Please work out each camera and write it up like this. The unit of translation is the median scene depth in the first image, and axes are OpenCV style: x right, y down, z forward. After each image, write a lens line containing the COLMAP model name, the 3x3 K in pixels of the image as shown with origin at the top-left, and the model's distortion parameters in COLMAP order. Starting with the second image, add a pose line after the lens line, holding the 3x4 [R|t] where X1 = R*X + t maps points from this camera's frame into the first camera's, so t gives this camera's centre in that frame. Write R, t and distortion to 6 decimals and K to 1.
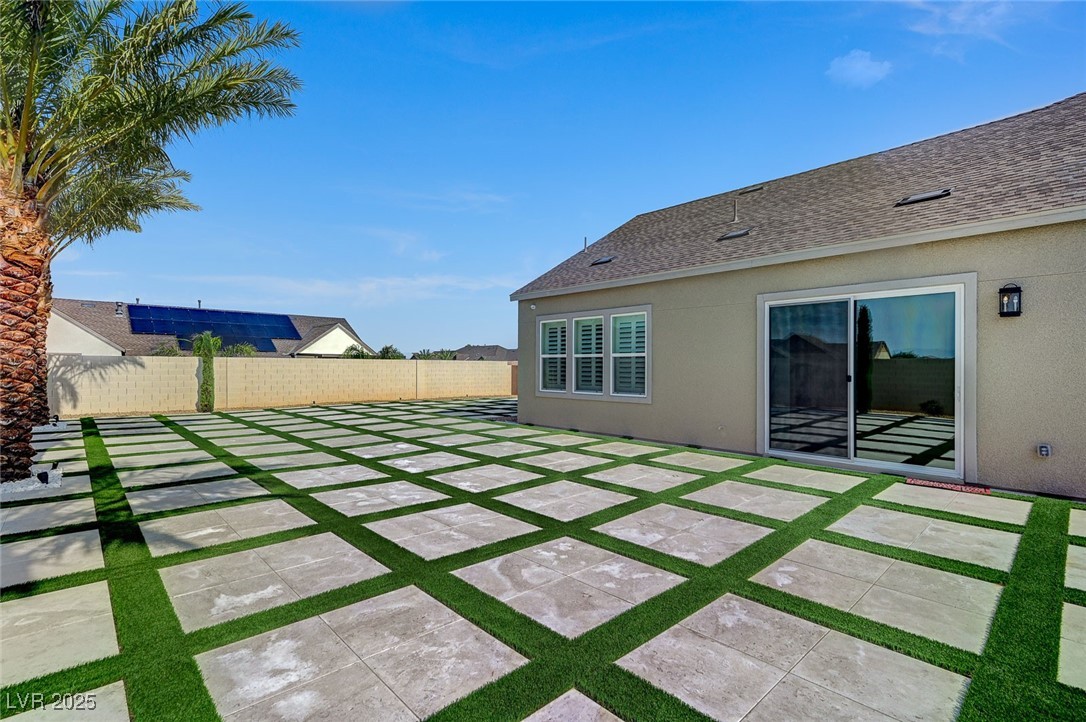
lens RADIAL K [[500.5, 0, 546.1], [0, 500.5, 360.9], [0, 0, 1]] dist [0.003903, 0.001050]
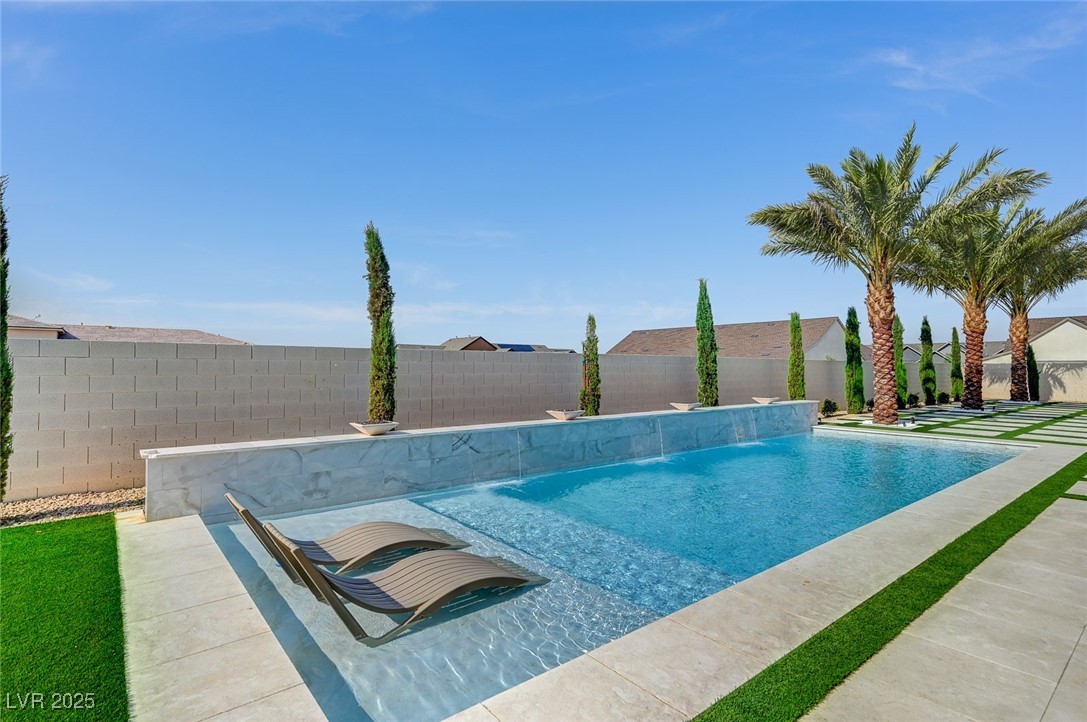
lens RADIAL K [[534.6, 0, 543.5], [0, 534.6, 361.0], [0, 0, 1]] dist [0.014342, 0.000544]
pose [[-0.075411, -0.020145, -0.996949, 0.685355], [0.009348, 0.999738, -0.020908, 0.001297], [0.997109, -0.010896, -0.075203, -0.374902]]
